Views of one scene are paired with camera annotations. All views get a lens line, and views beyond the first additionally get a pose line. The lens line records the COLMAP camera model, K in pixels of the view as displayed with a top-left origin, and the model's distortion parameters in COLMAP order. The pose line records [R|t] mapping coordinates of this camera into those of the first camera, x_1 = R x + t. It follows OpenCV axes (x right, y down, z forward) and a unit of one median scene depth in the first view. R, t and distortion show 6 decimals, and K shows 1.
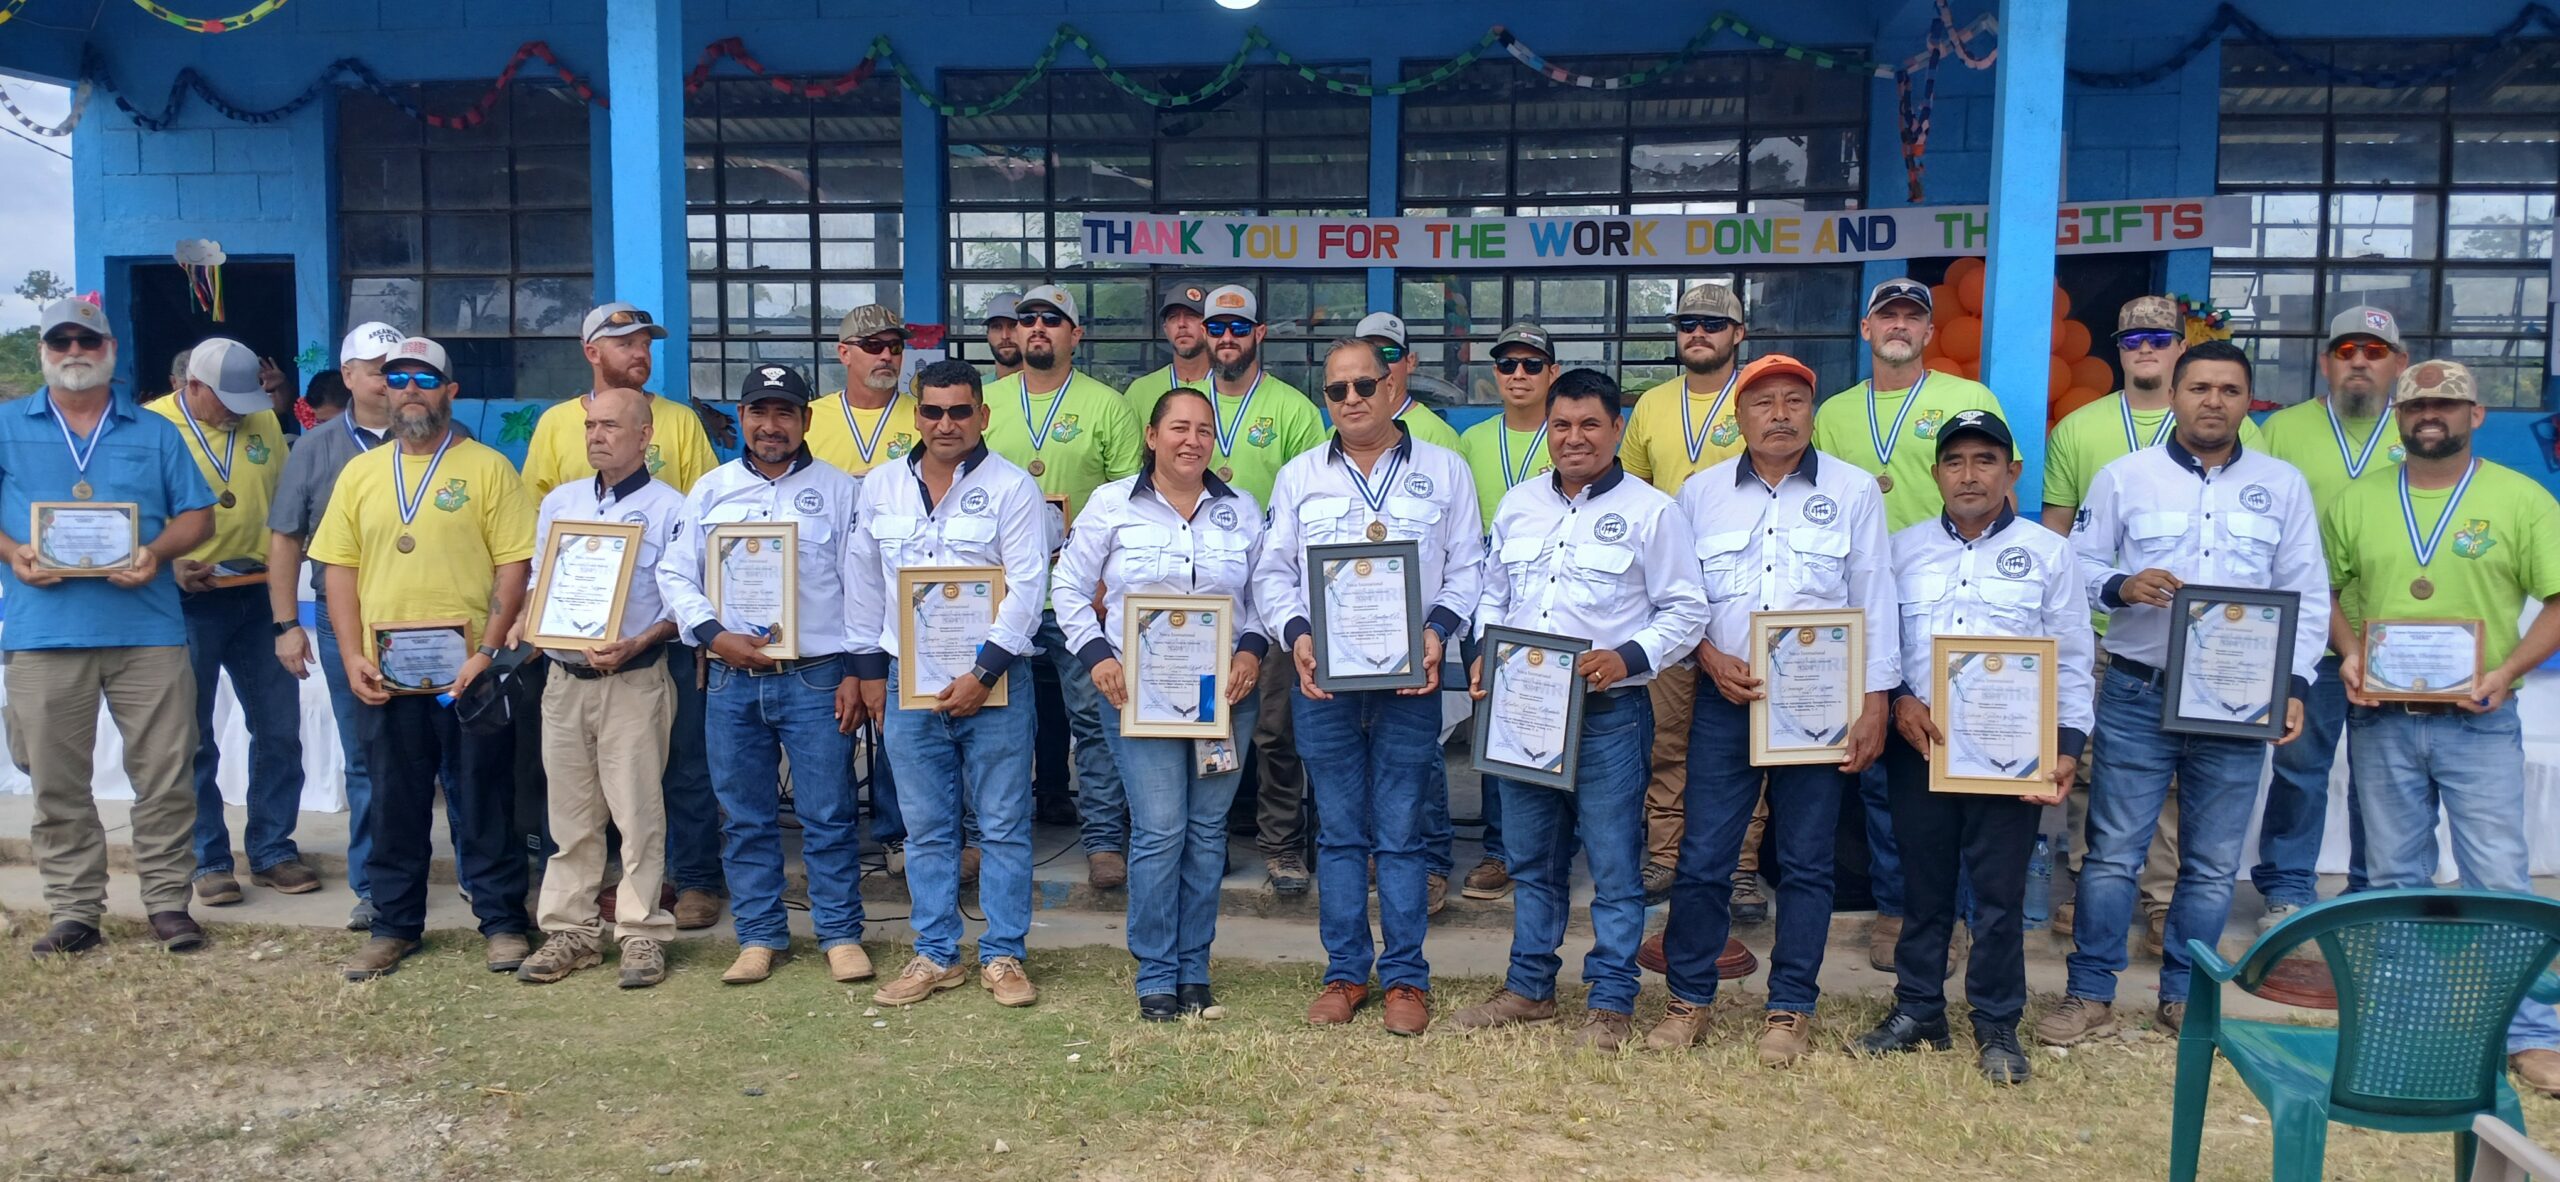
lens RADIAL K [[1976.5, 0, 1269.9], [0, 1976.5, 605.2], [0, 0, 1]] dist [0.090389, -0.179153]
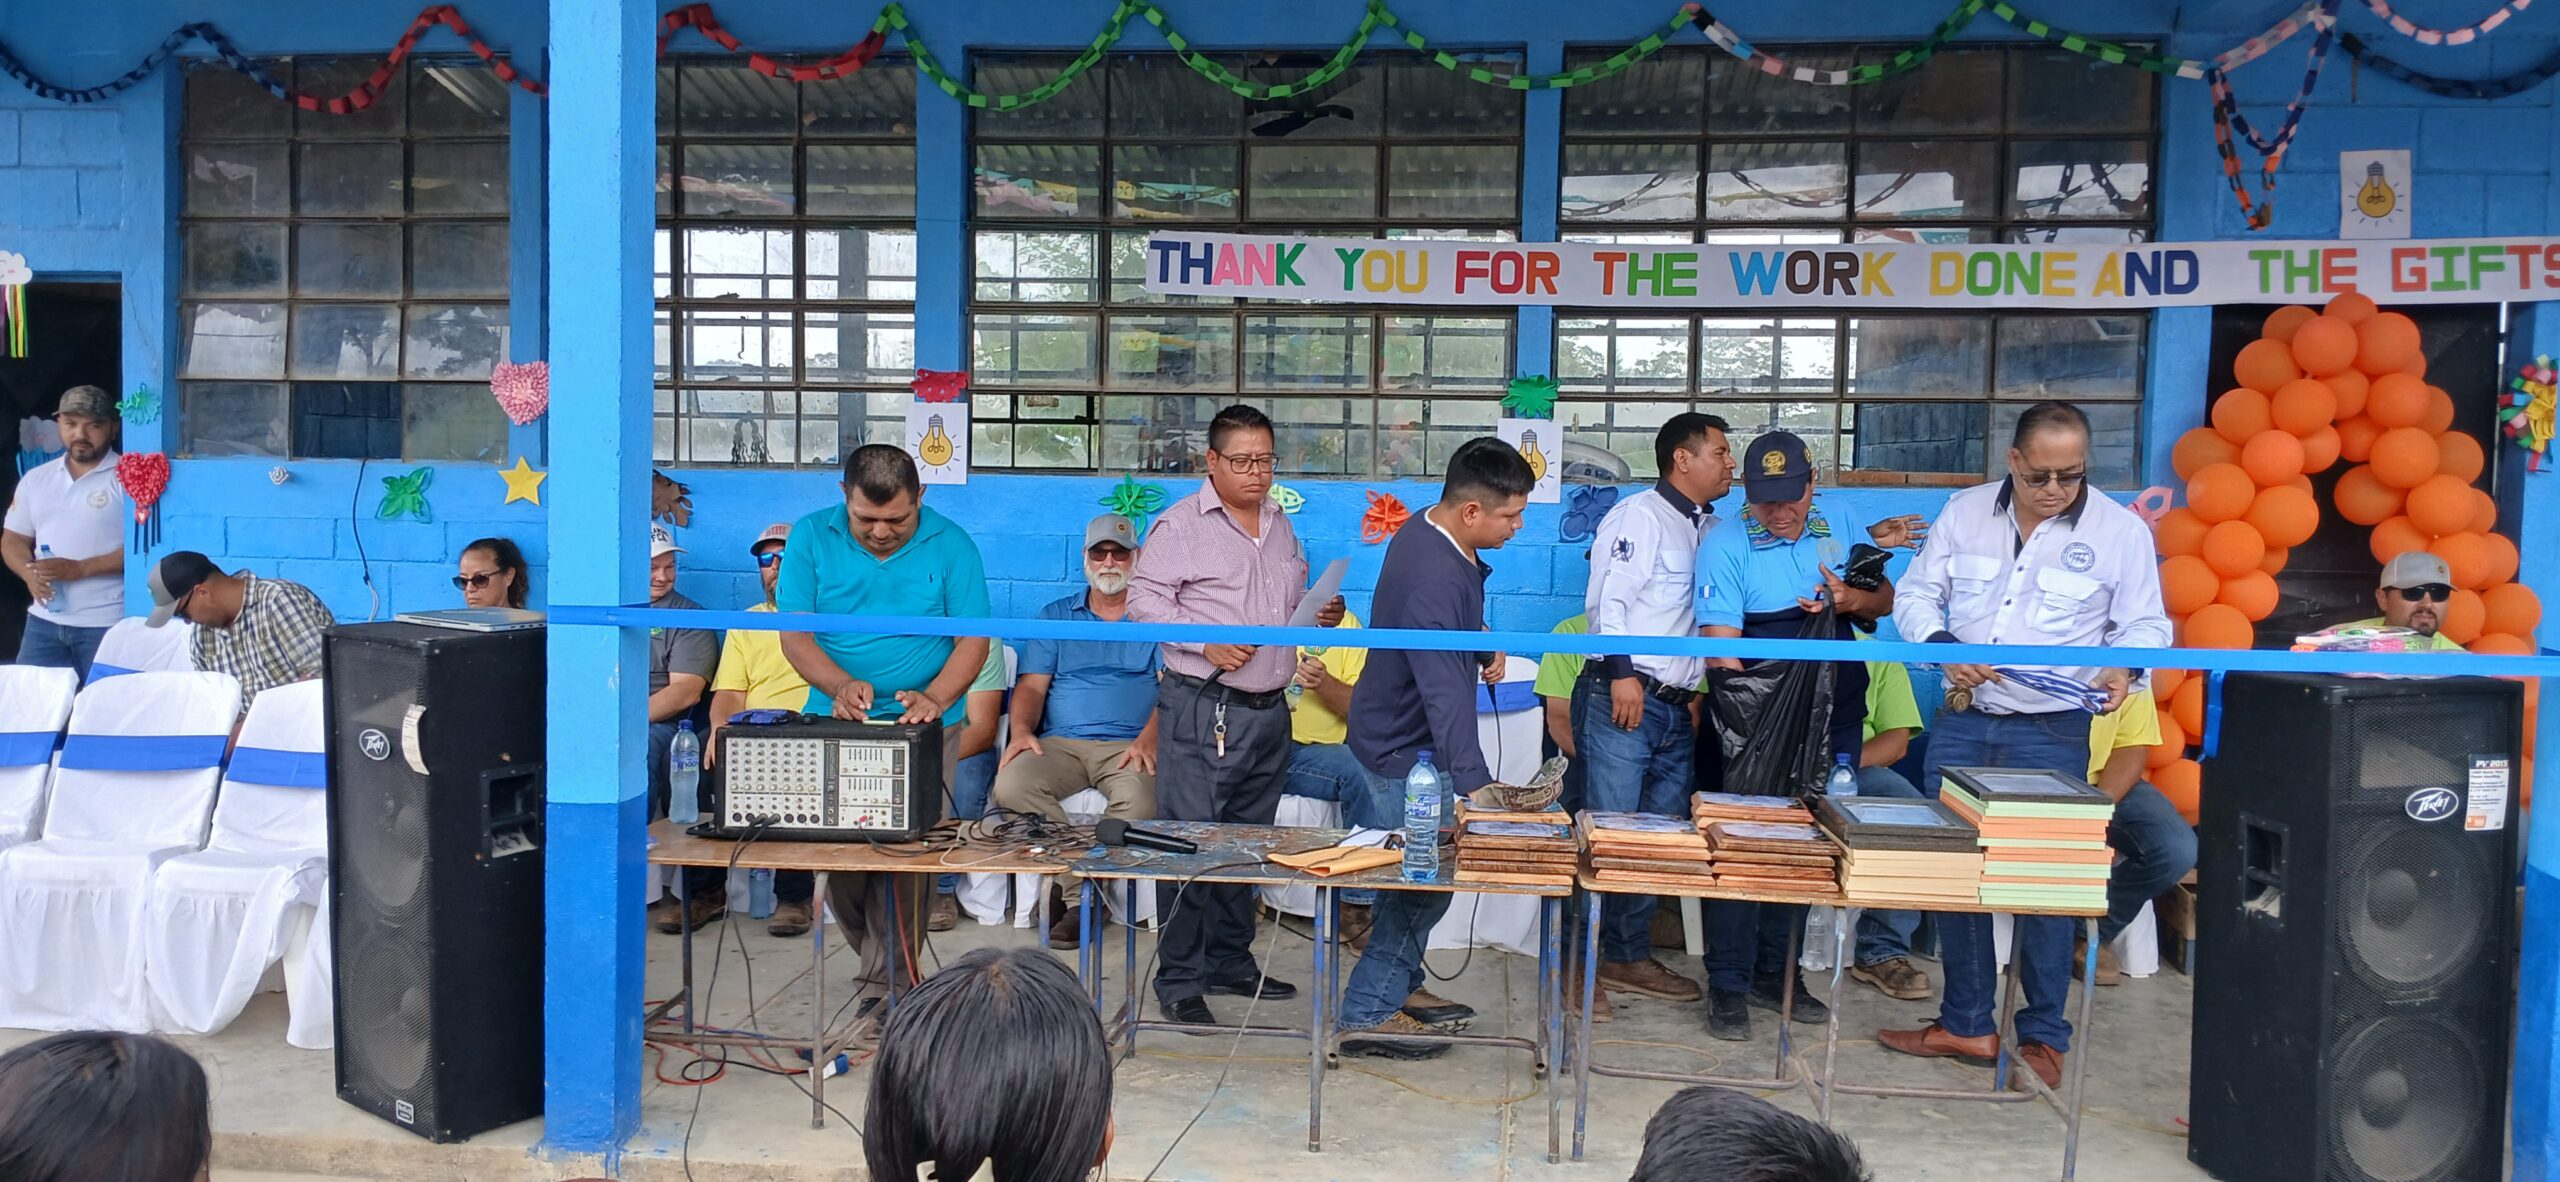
lens RADIAL K [[1976.5, 0, 1285.7], [0, 1976.5, 571.2], [0, 0, 1]] dist [0.090389, -0.179153]
pose [[0.998542, 0.009293, 0.053169, -0.083165], [-0.006653, 0.998746, -0.049615, -0.026215], [-0.053563, 0.049189, 0.997352, 0.228794]]
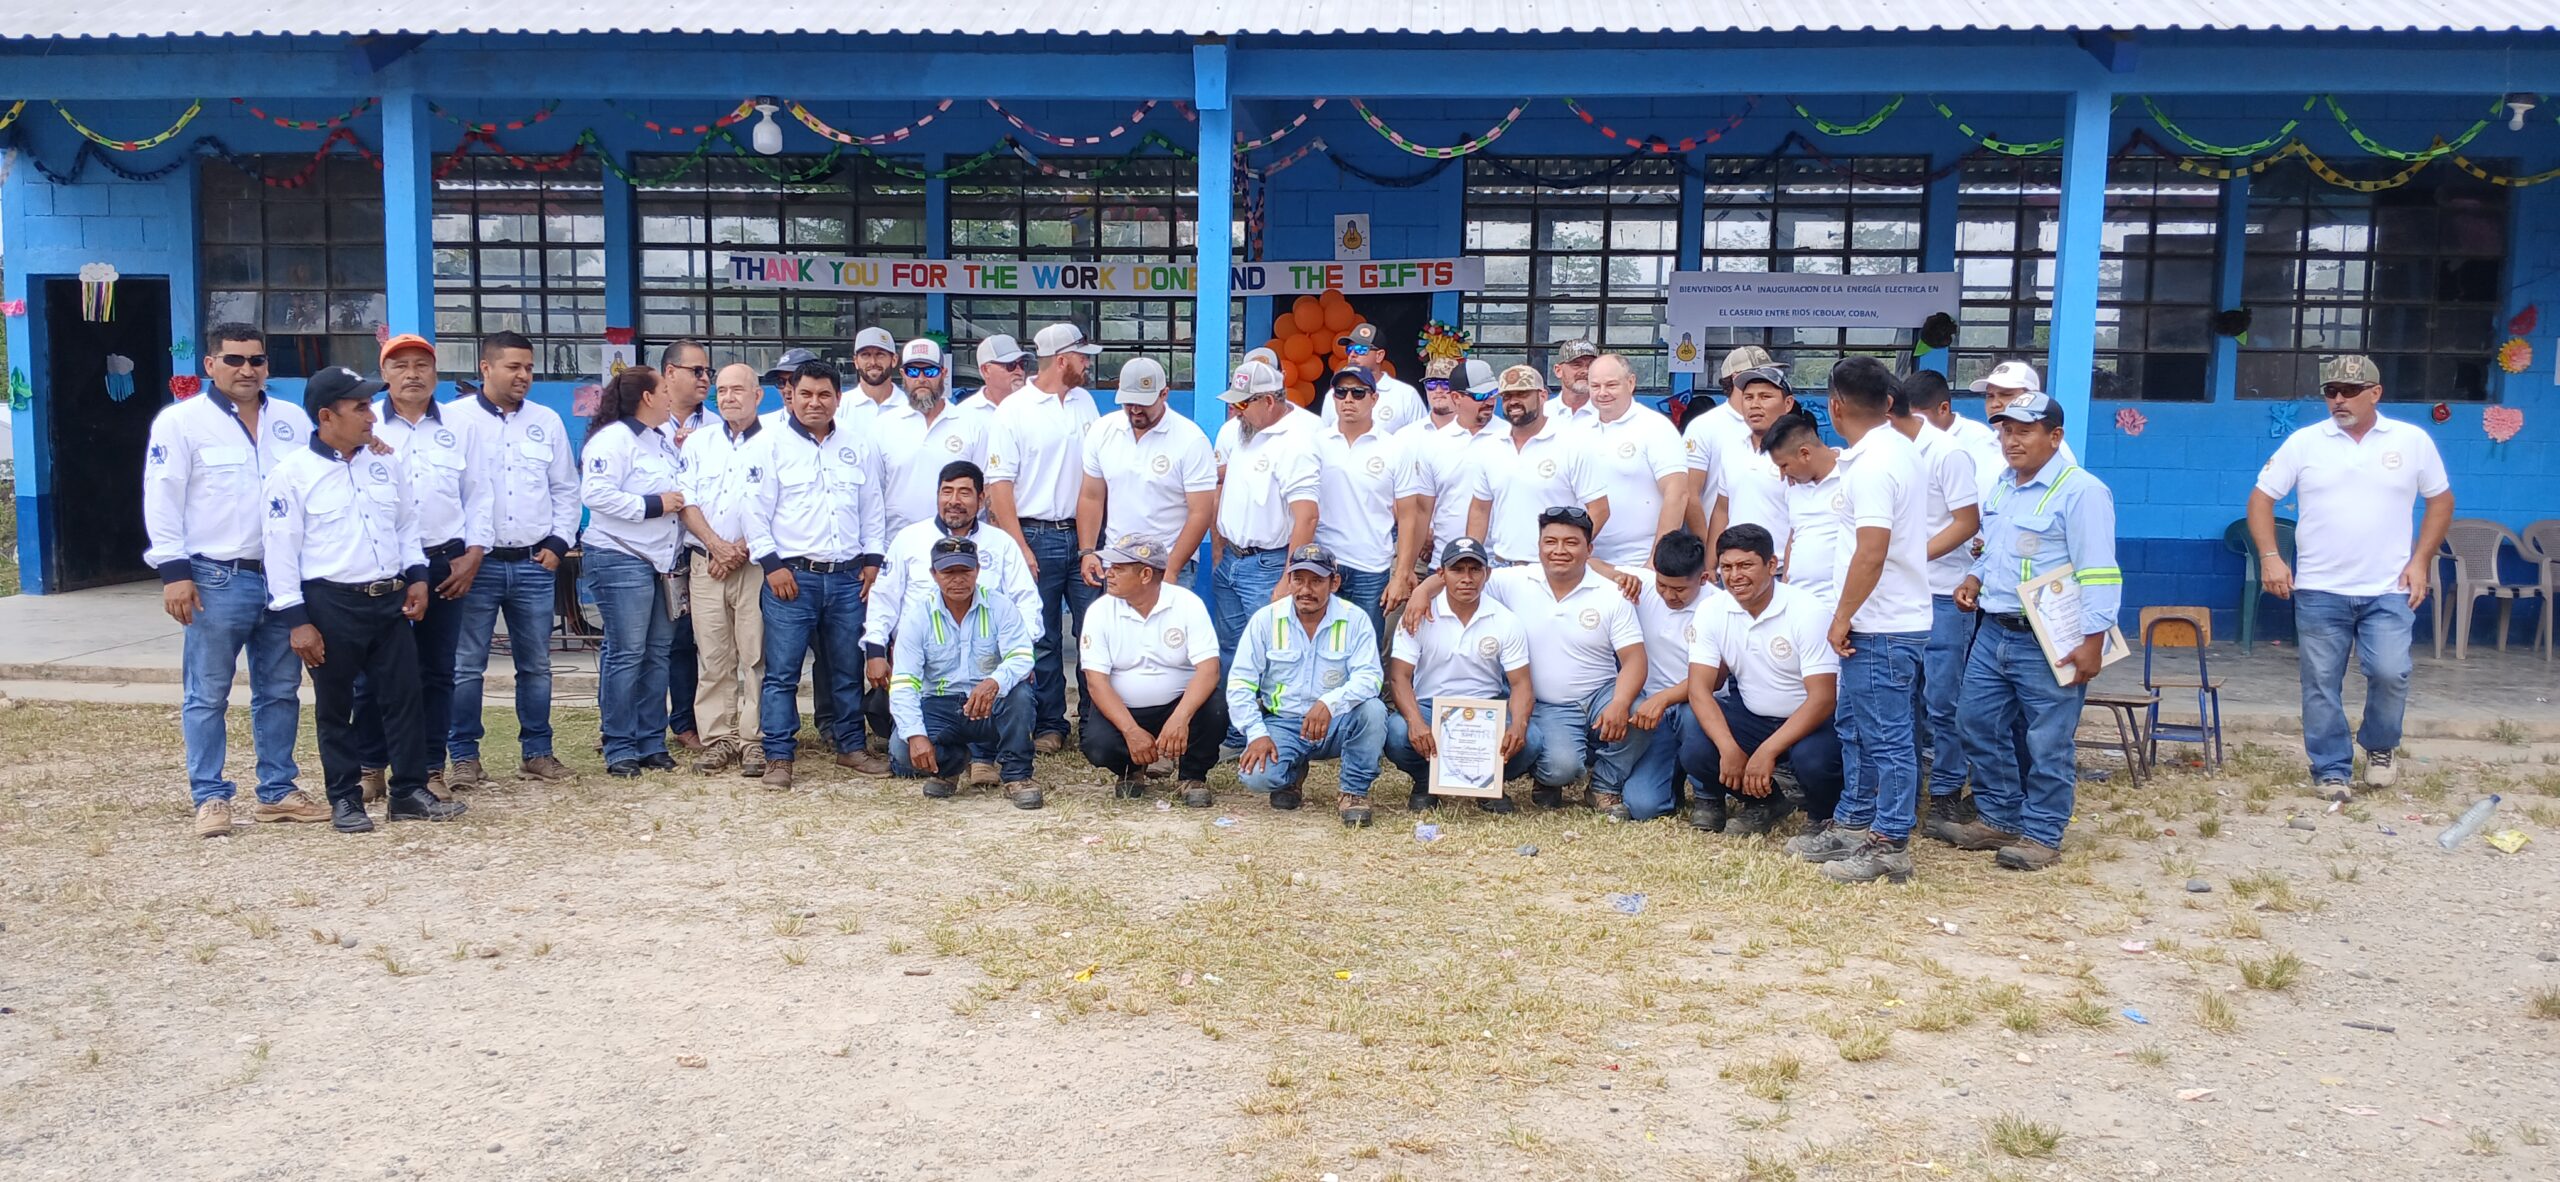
lens RADIAL K [[1976.5, 0, 1272.7], [0, 1976.5, 599.5], [0, 0, 1]] dist [0.090389, -0.179153]
pose [[0.996796, -0.003218, 0.079916, 0.188692], [0.001793, 0.999838, 0.017898, 0.032699], [-0.079961, -0.017697, 0.996641, -0.506395]]
